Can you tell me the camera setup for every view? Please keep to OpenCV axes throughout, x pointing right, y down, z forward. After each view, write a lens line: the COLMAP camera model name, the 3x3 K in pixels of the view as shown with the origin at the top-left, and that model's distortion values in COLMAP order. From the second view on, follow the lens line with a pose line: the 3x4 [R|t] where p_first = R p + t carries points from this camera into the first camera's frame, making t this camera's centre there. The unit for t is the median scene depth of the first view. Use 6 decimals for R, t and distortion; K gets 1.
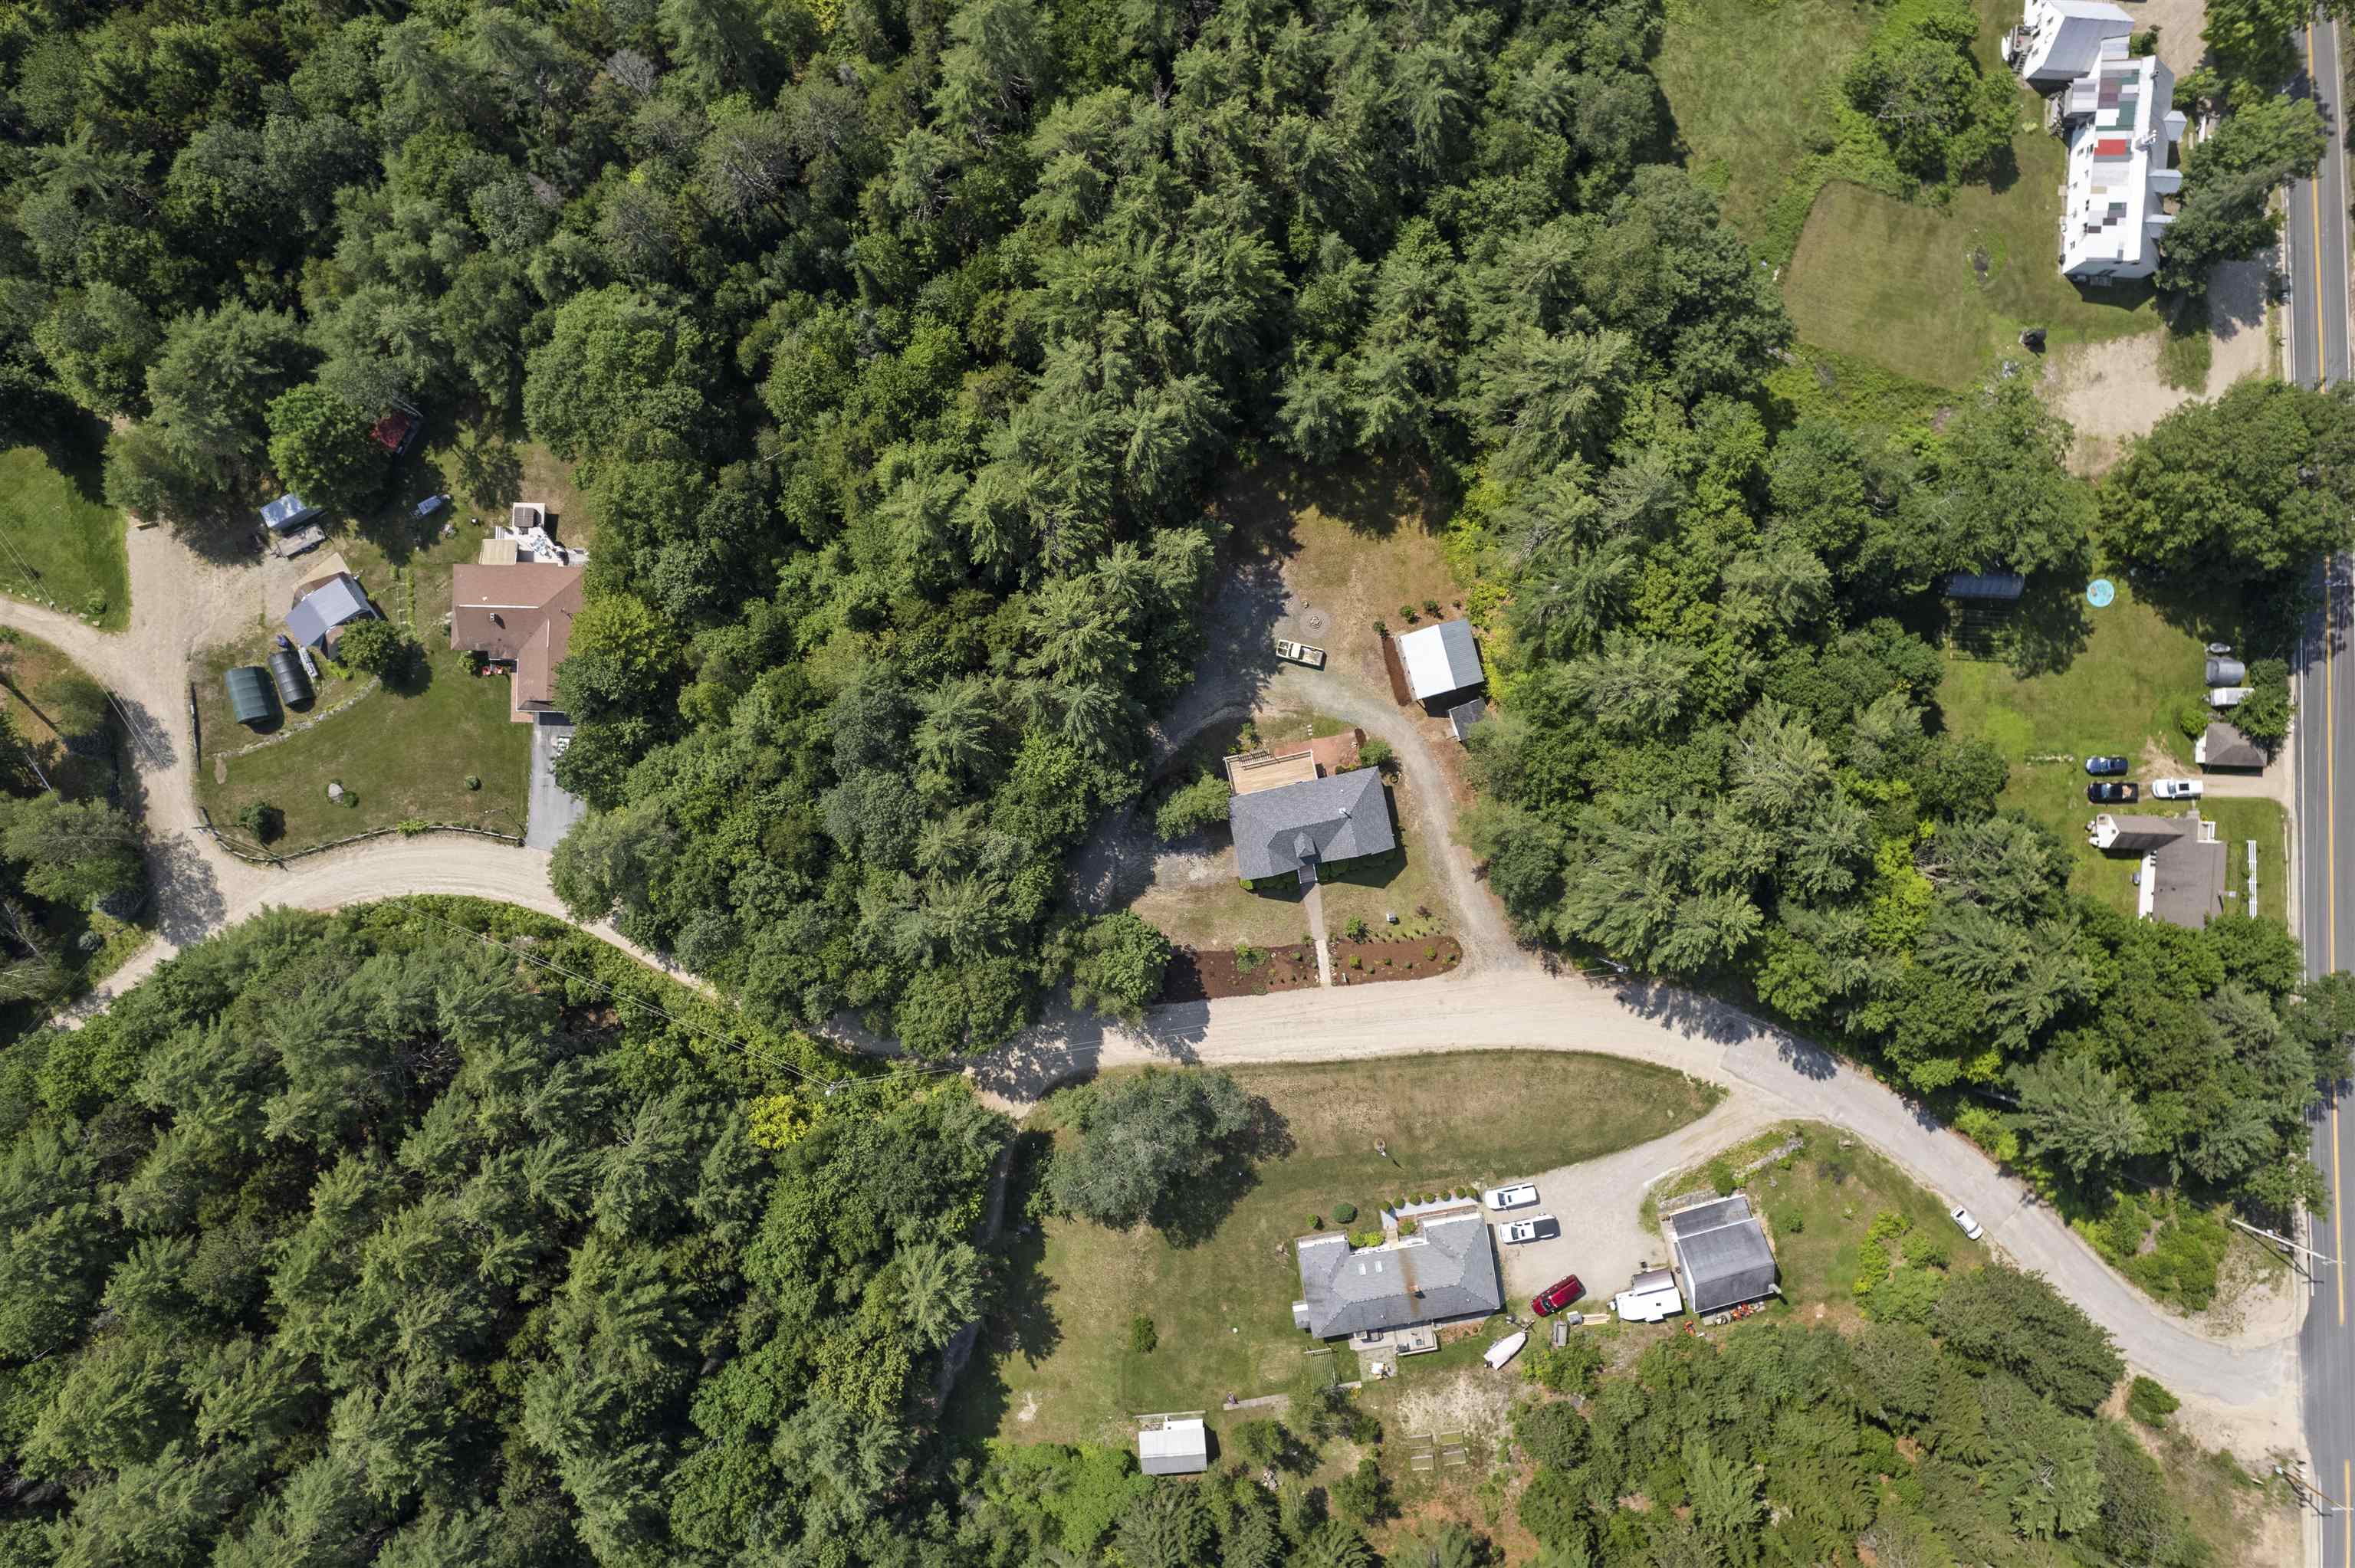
lens RADIAL K [[1498.3, 0, 1185.1], [0, 1498.3, 807.0], [0, 0, 1]] dist [-0.078107, 0.072555]
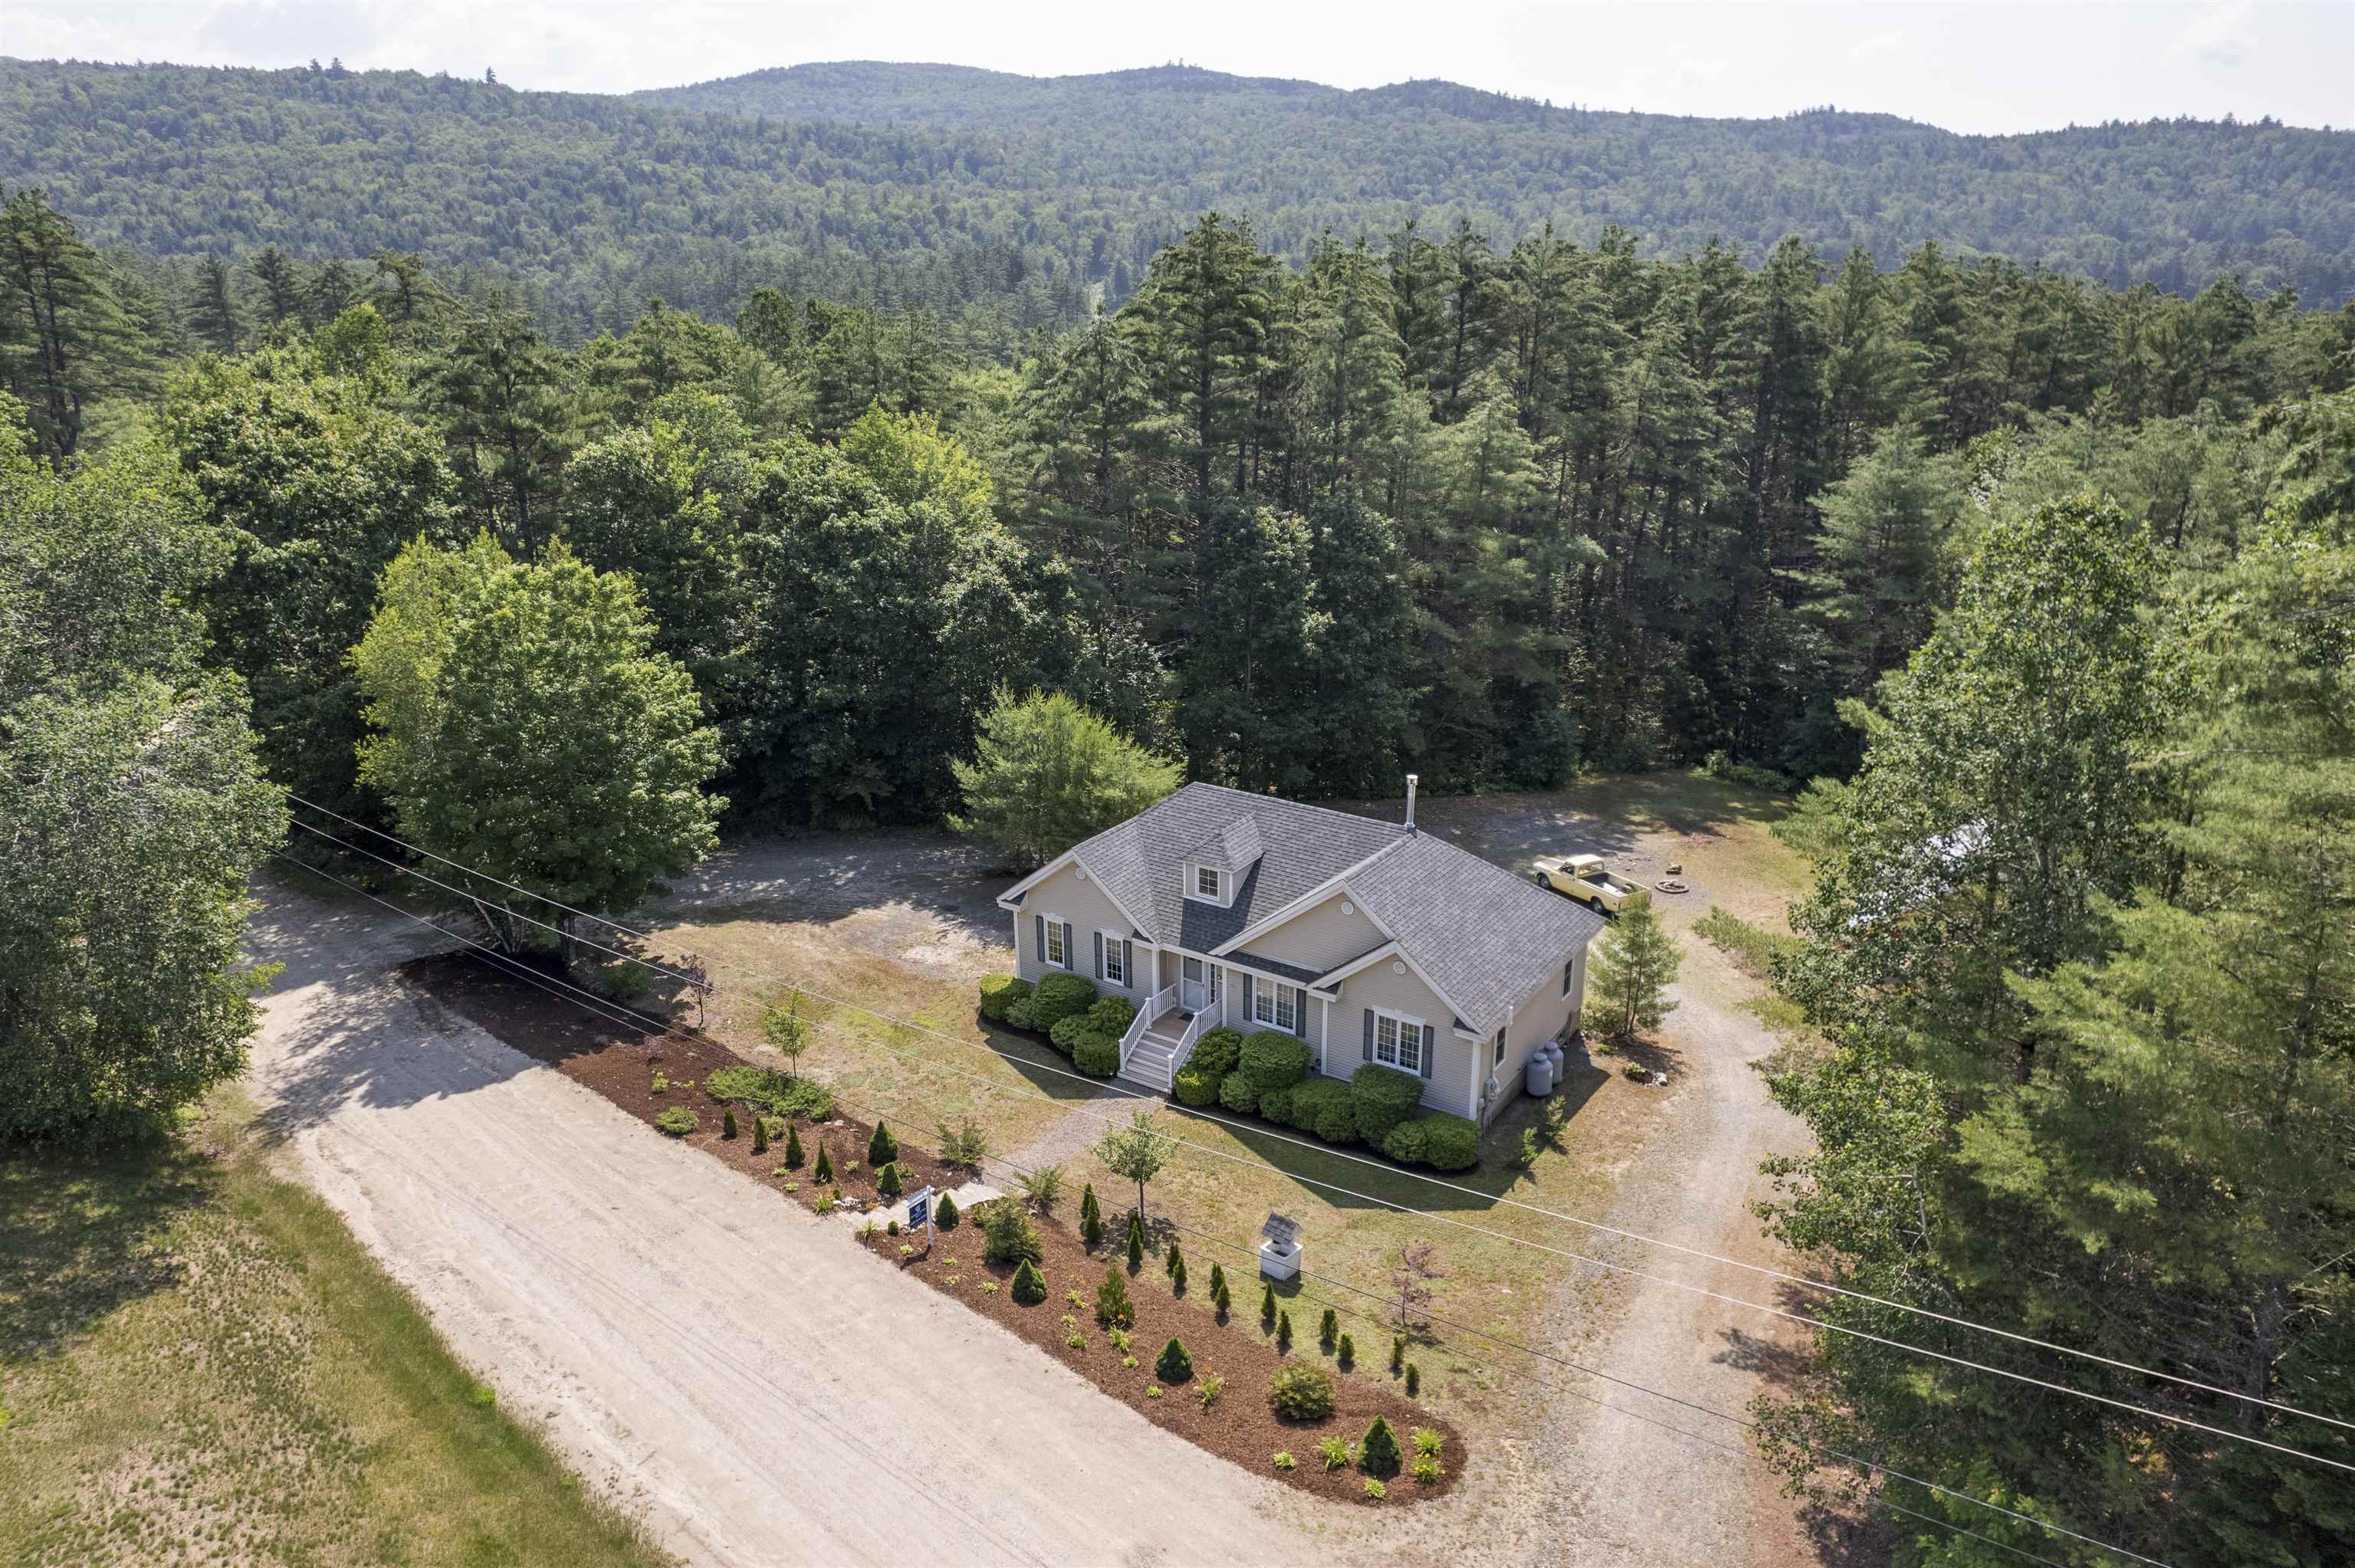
lens RADIAL K [[1498.3, 0, 1185.1], [0, 1498.3, 807.0], [0, 0, 1]] dist [-0.078107, 0.072555]
pose [[0.695520, 0.238391, -0.677806, 0.258291], [-0.718327, 0.209624, -0.663373, 0.212457], [-0.016058, 0.948276, 0.317040, 0.872581]]
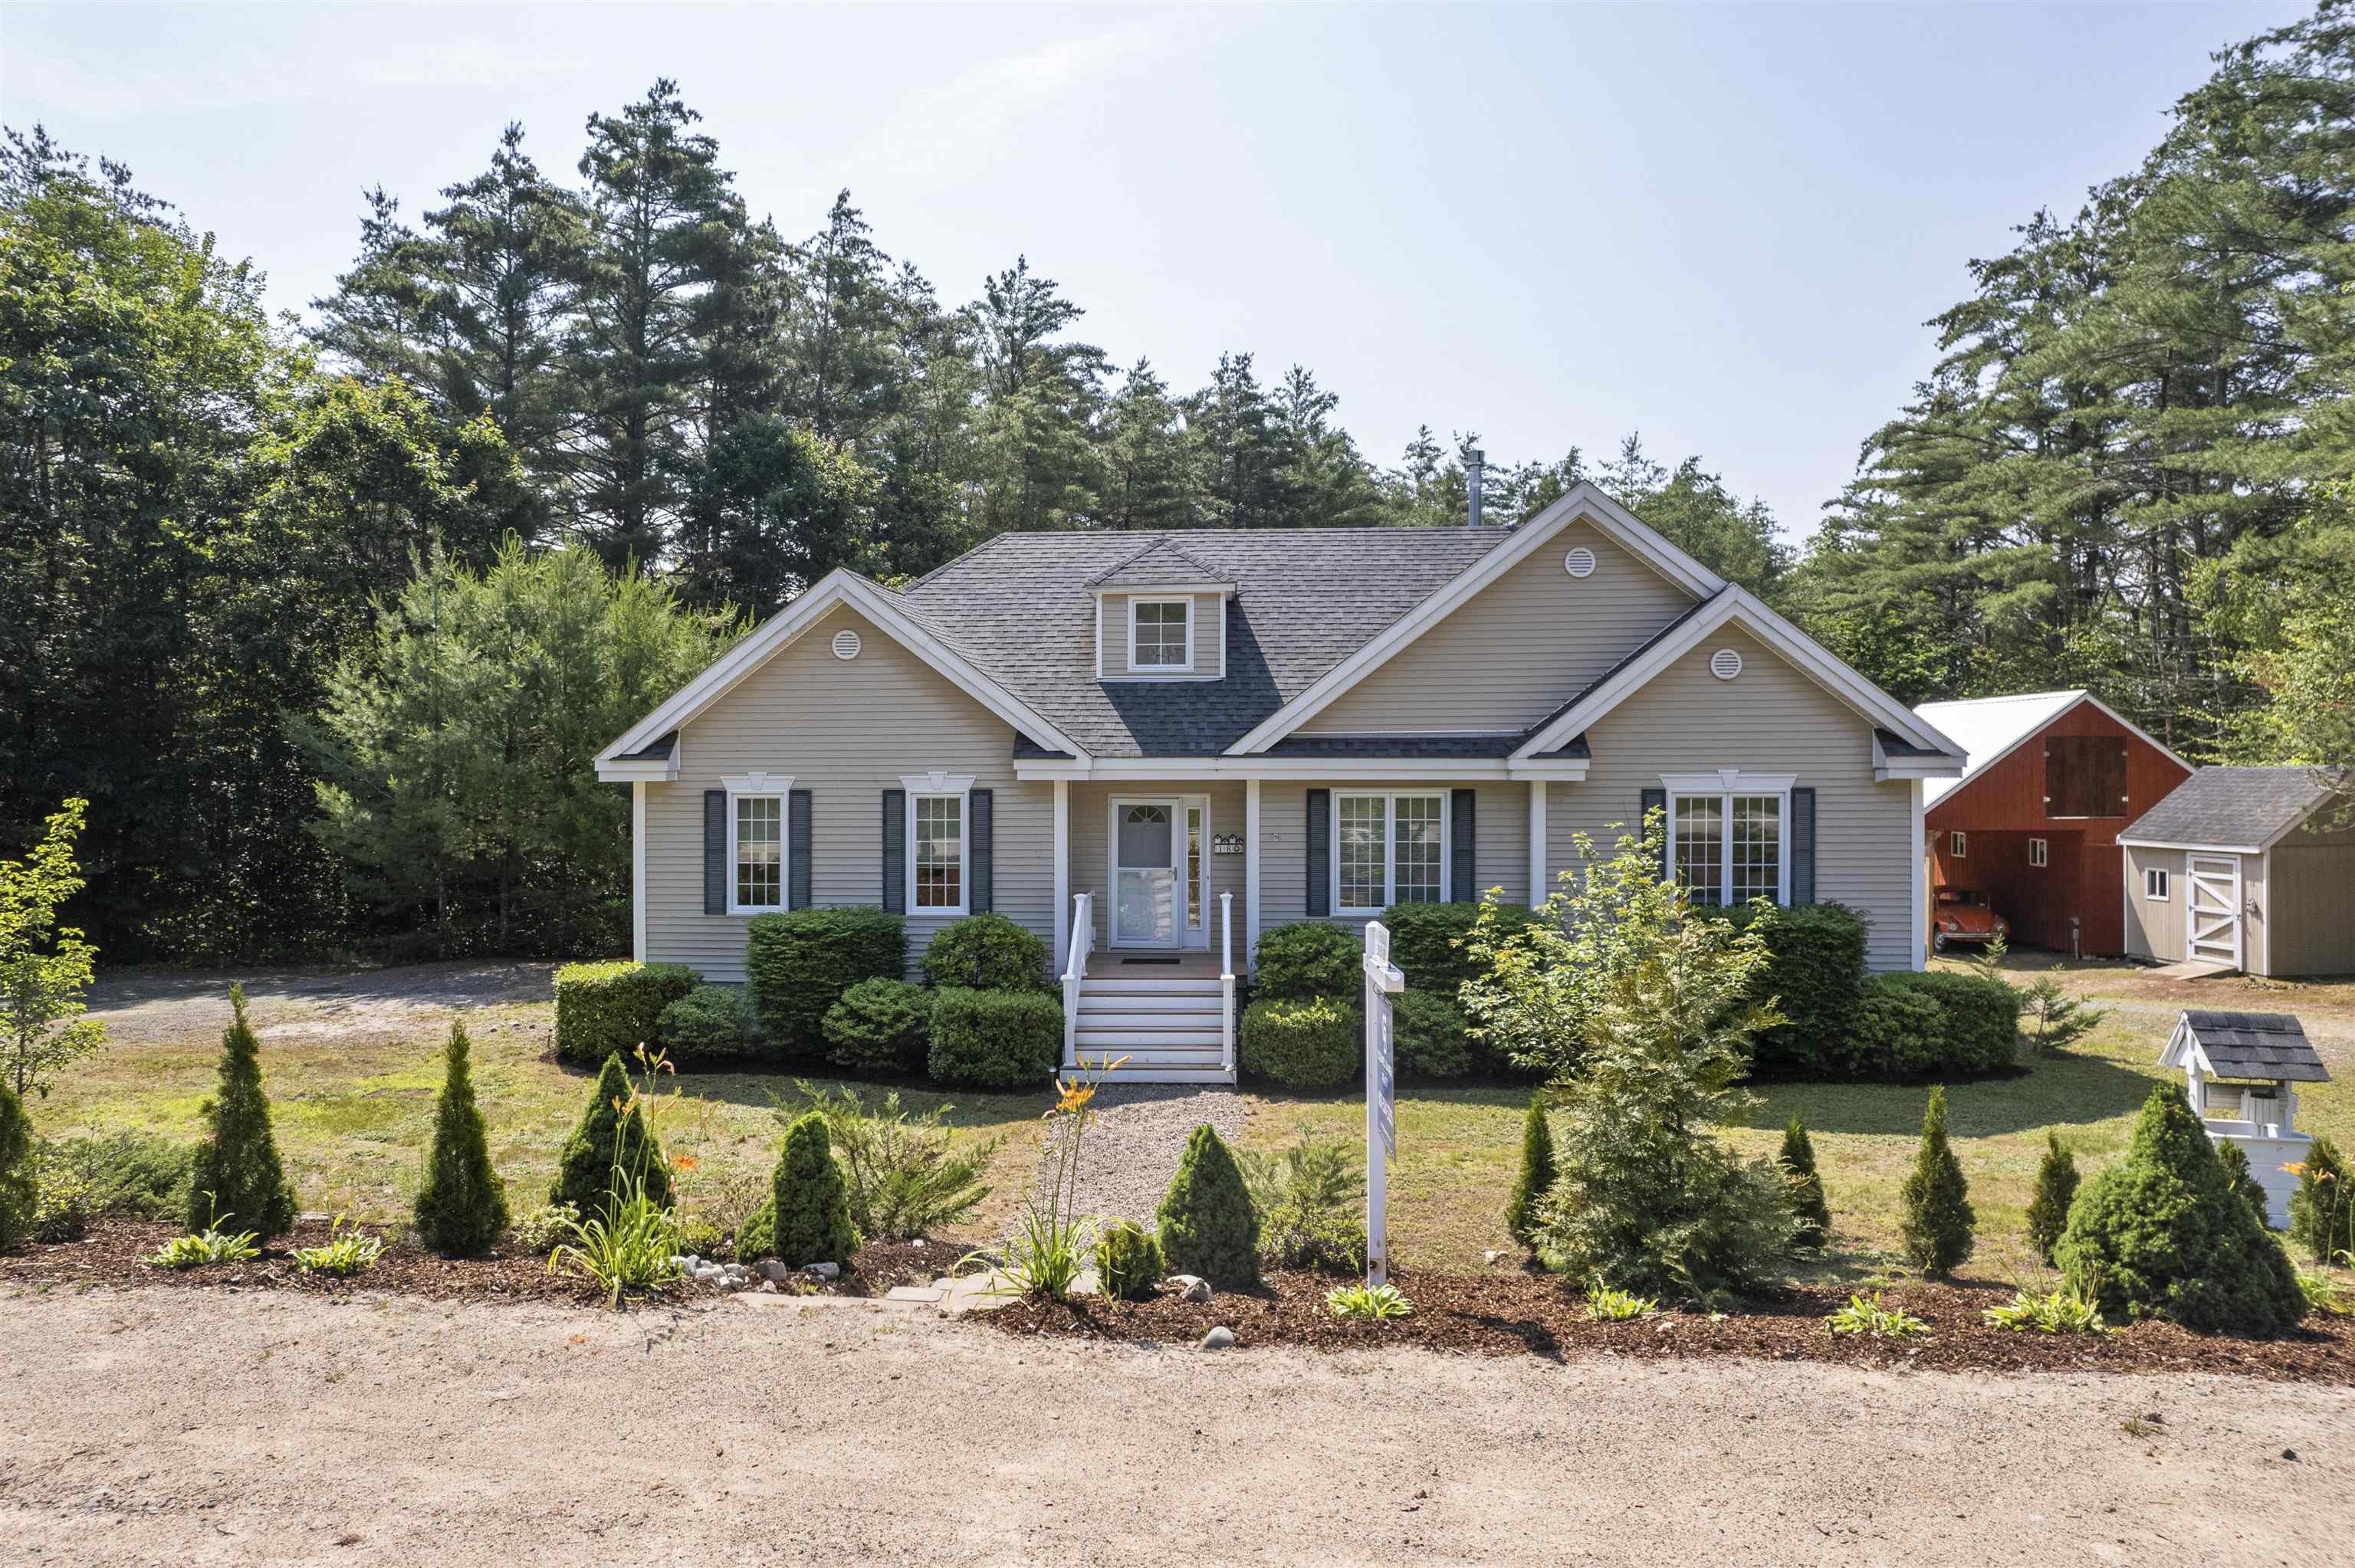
lens RADIAL K [[1533.4, 0, 1113.2], [0, 1533.4, 763.7], [0, 0, 1]] dist [-0.068720, 0.054918]
pose [[0.960100, -0.000349, -0.279656, 0.111362], [-0.279578, -0.024865, -0.959801, 0.150820], [-0.006619, 0.999691, -0.023971, 0.984784]]
